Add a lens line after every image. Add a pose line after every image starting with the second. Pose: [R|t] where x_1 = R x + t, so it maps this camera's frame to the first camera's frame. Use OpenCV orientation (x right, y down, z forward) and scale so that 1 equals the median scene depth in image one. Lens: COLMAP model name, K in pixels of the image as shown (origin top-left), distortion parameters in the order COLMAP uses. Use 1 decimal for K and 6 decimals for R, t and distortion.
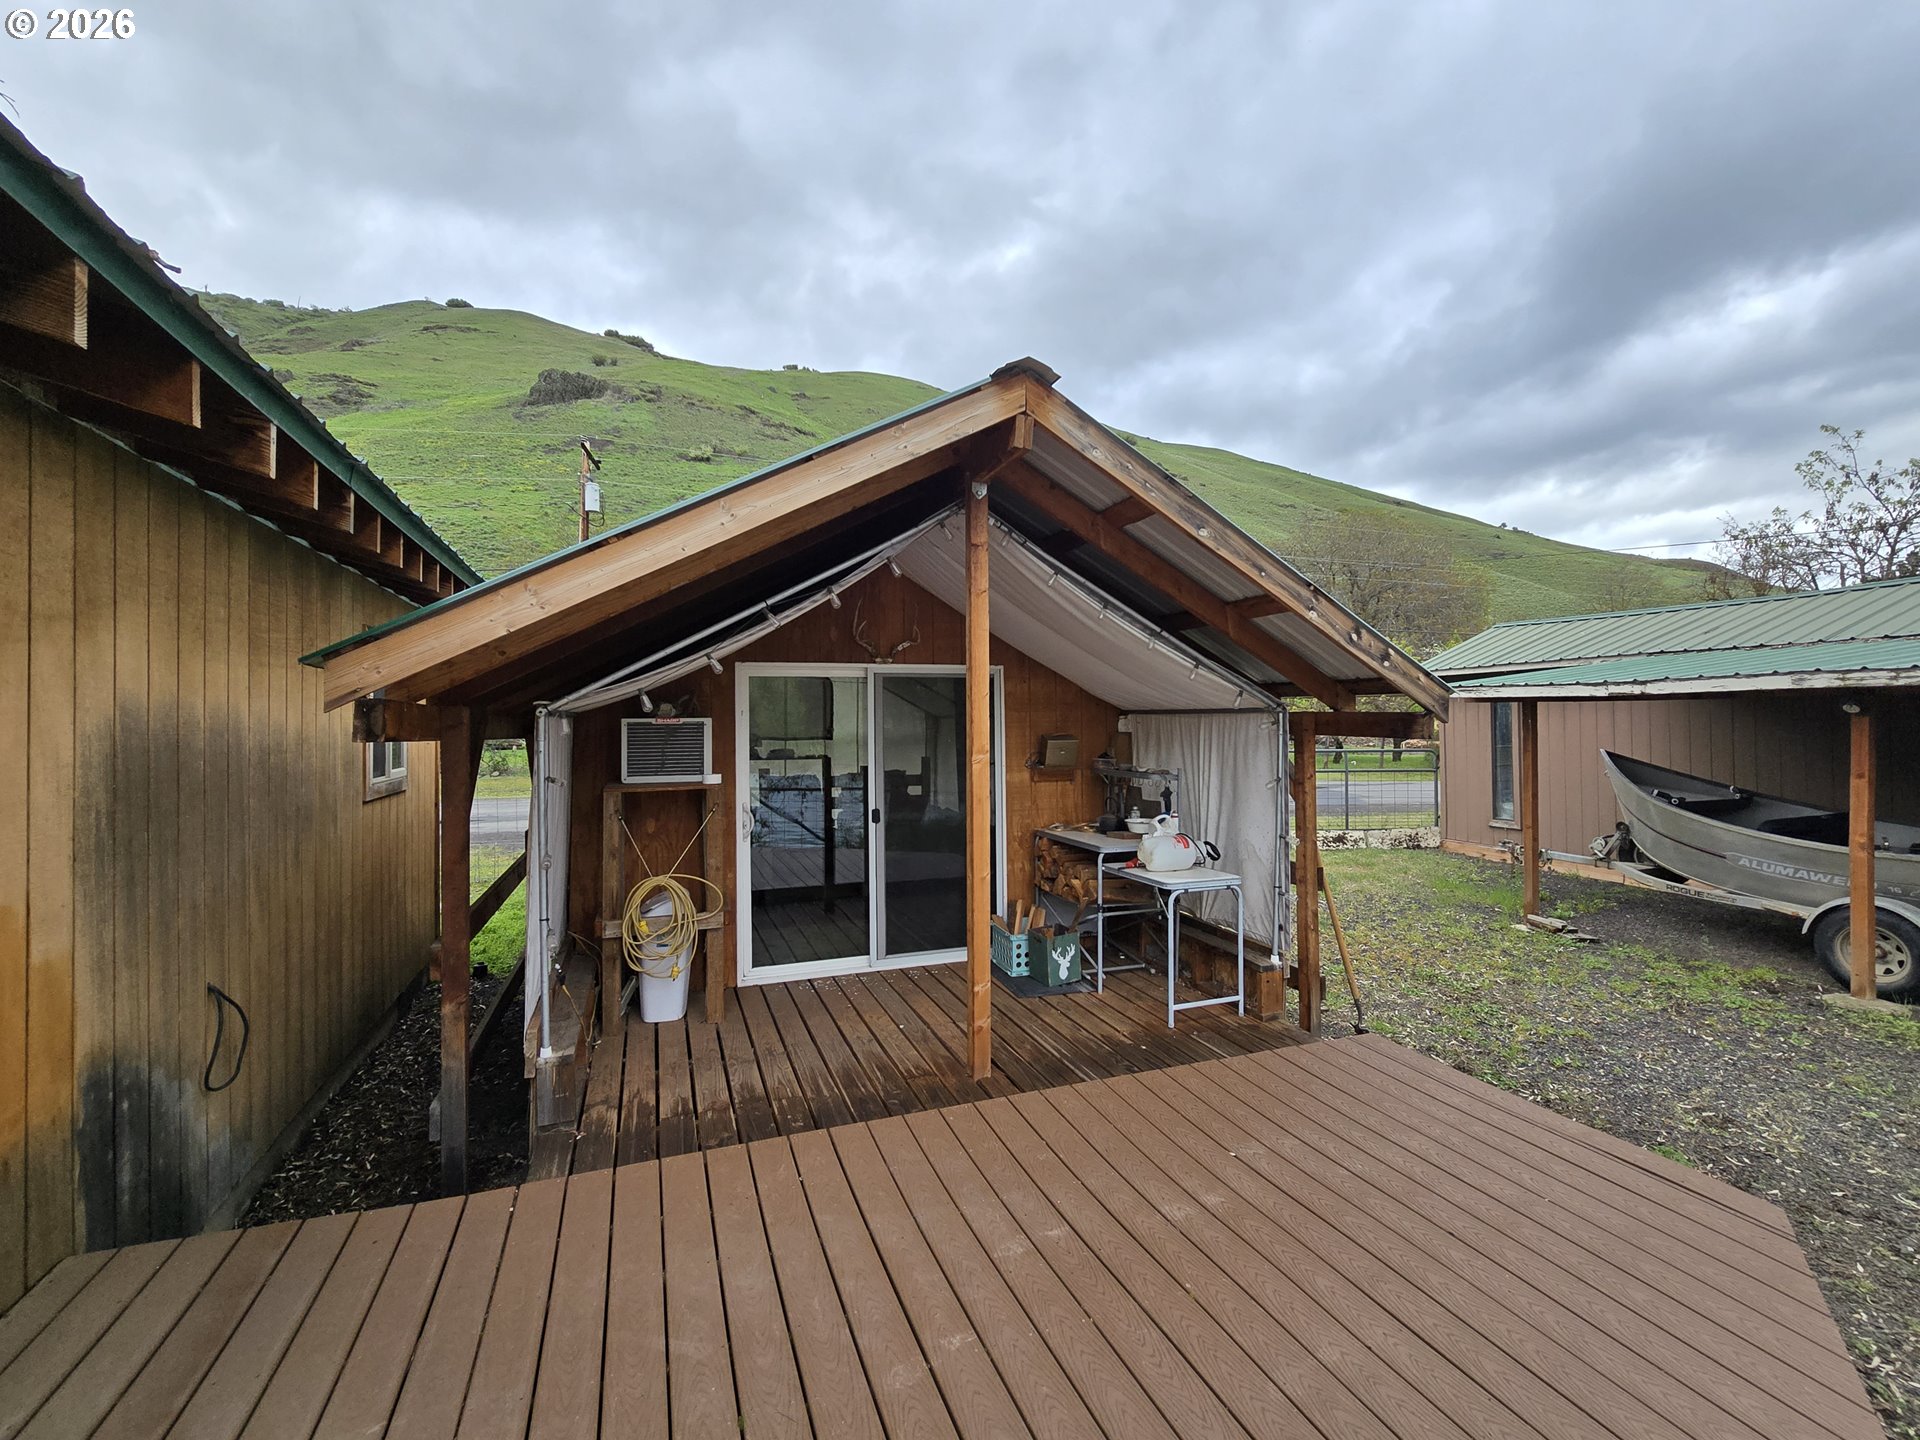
lens RADIAL K [[854.9, 0, 961.8], [0, 854.9, 708.3], [0, 0, 1]] dist [-0.001124, -0.000303]
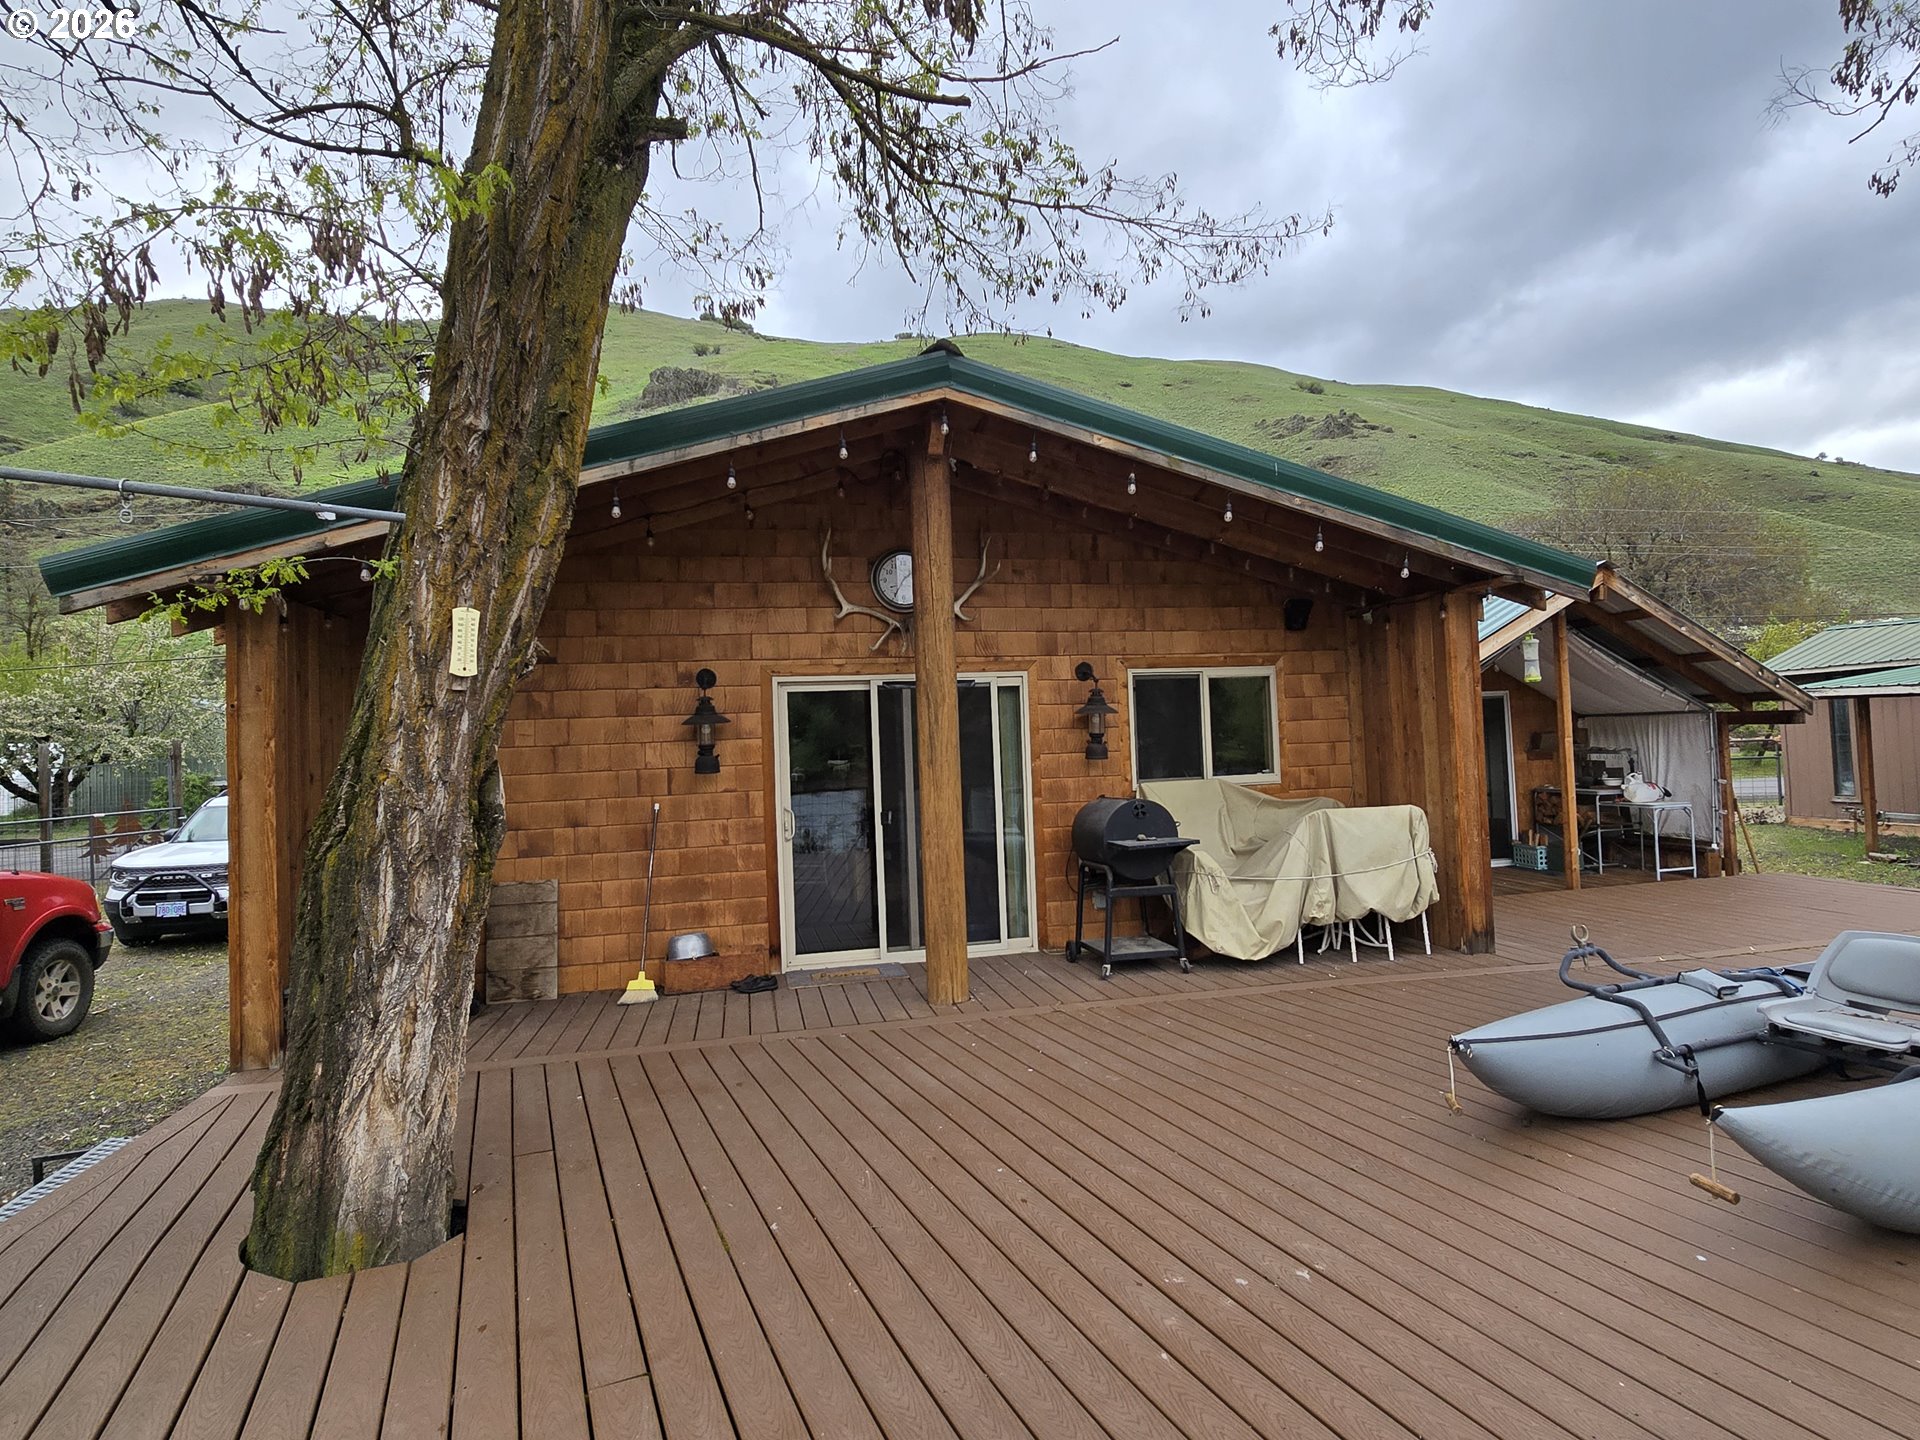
lens RADIAL K [[1010.9, 0, 965.4], [0, 1010.9, 711.8], [0, 0, 1]] dist [-0.003783, -0.000481]
pose [[0.988636, -0.037457, -0.145587, -0.784933], [0.035841, 0.999264, -0.013705, -0.022111], [0.145993, 0.008332, 0.989251, -1.209670]]
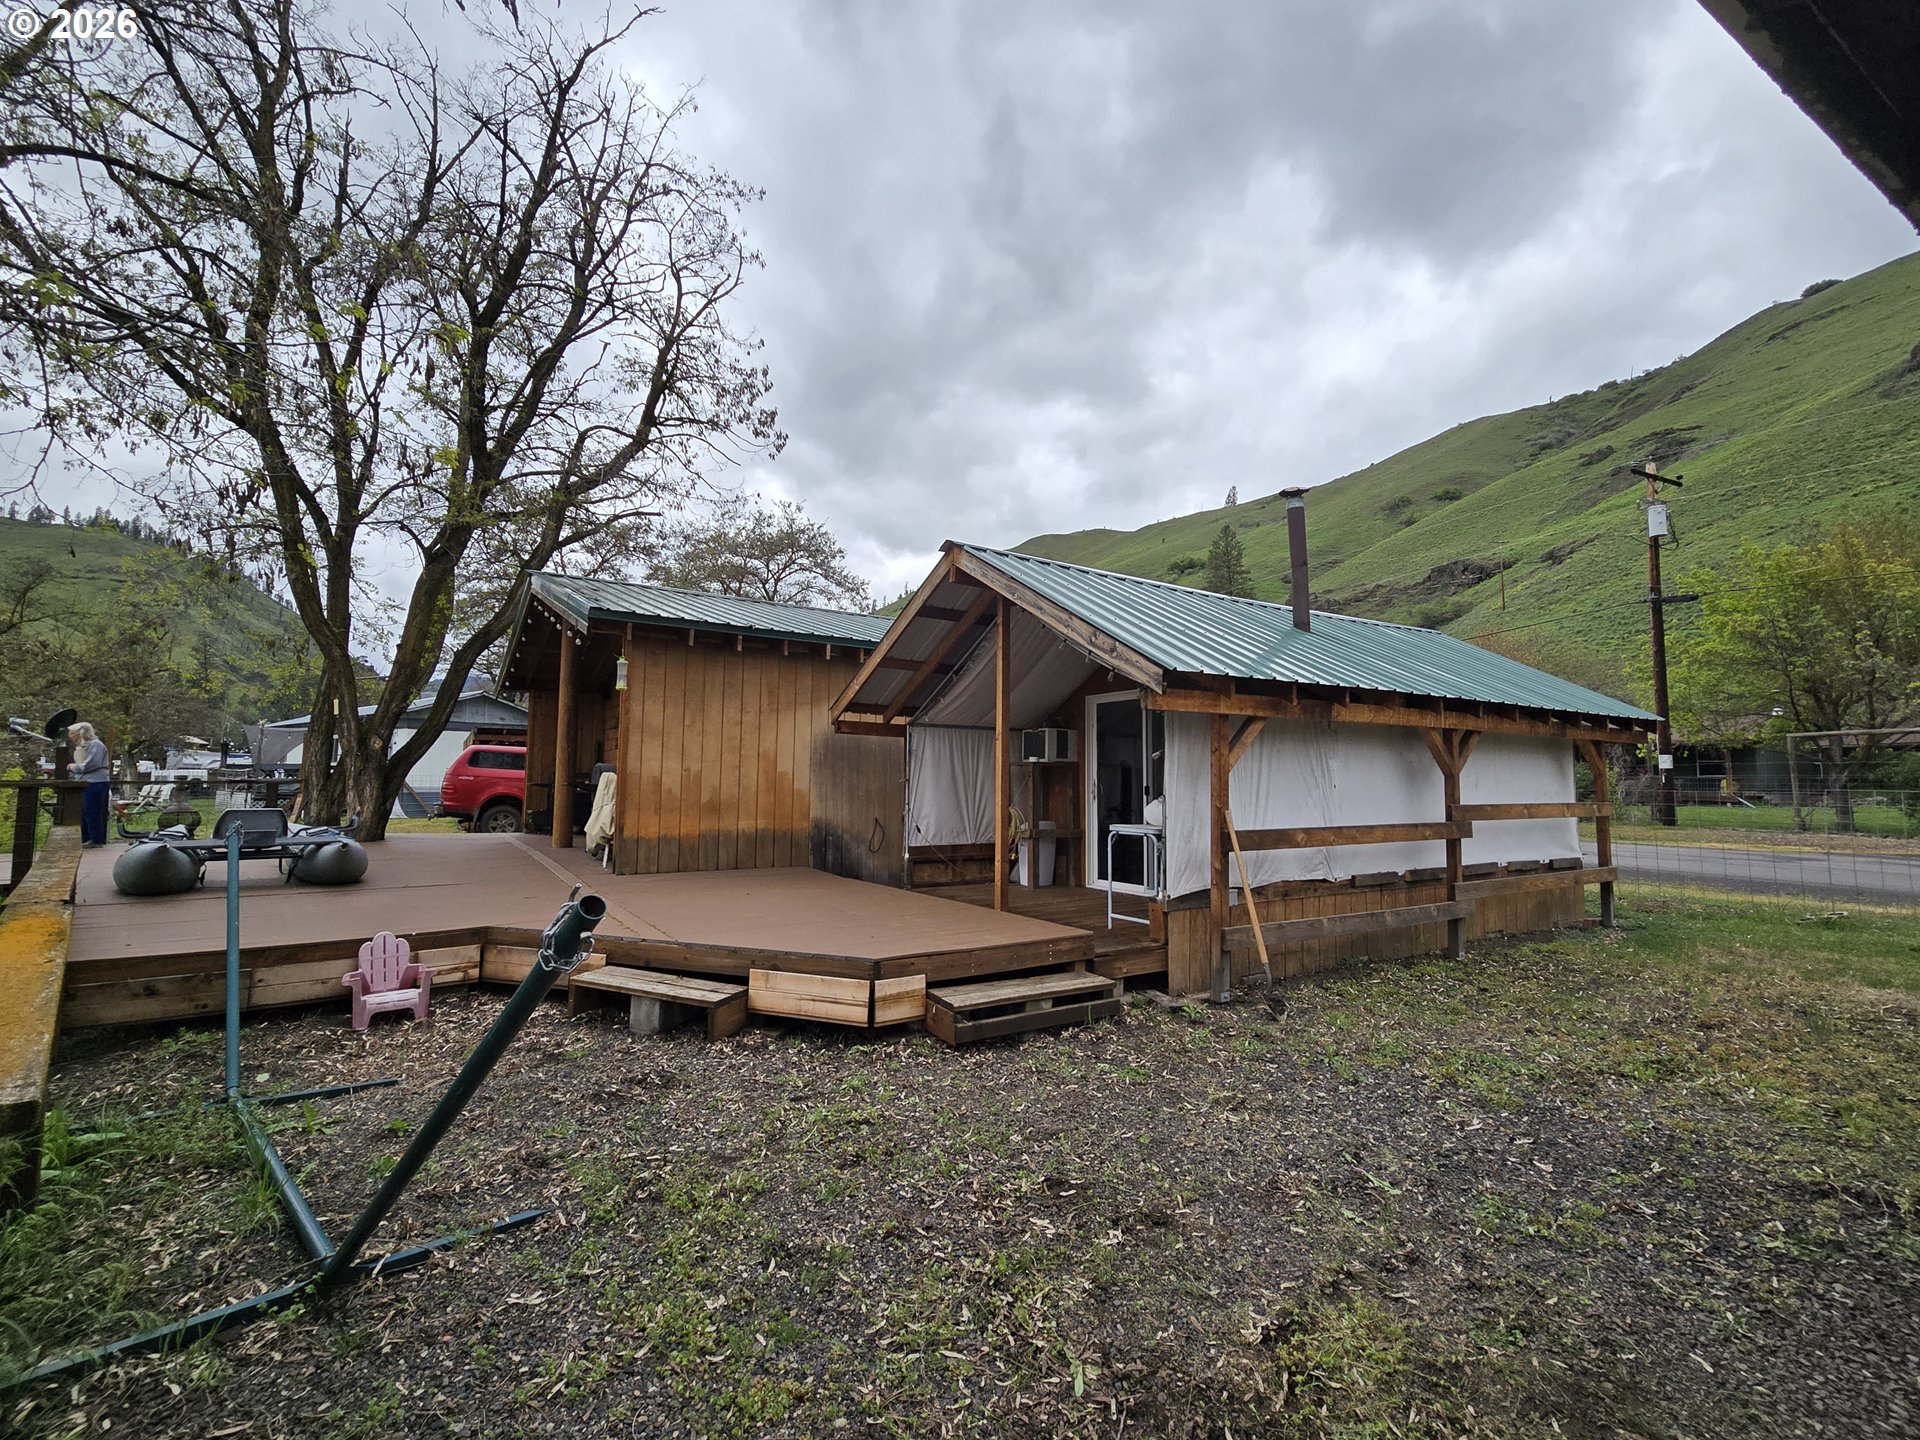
lens RADIAL K [[854.9, 0, 961.8], [0, 854.9, 708.3], [0, 0, 1]] dist [-0.001124, -0.000303]
pose [[0.211543, -0.076322, -0.974384, 1.329517], [0.002453, 0.996985, -0.077560, 0.101500], [0.977366, 0.014017, 0.211092, 0.387348]]
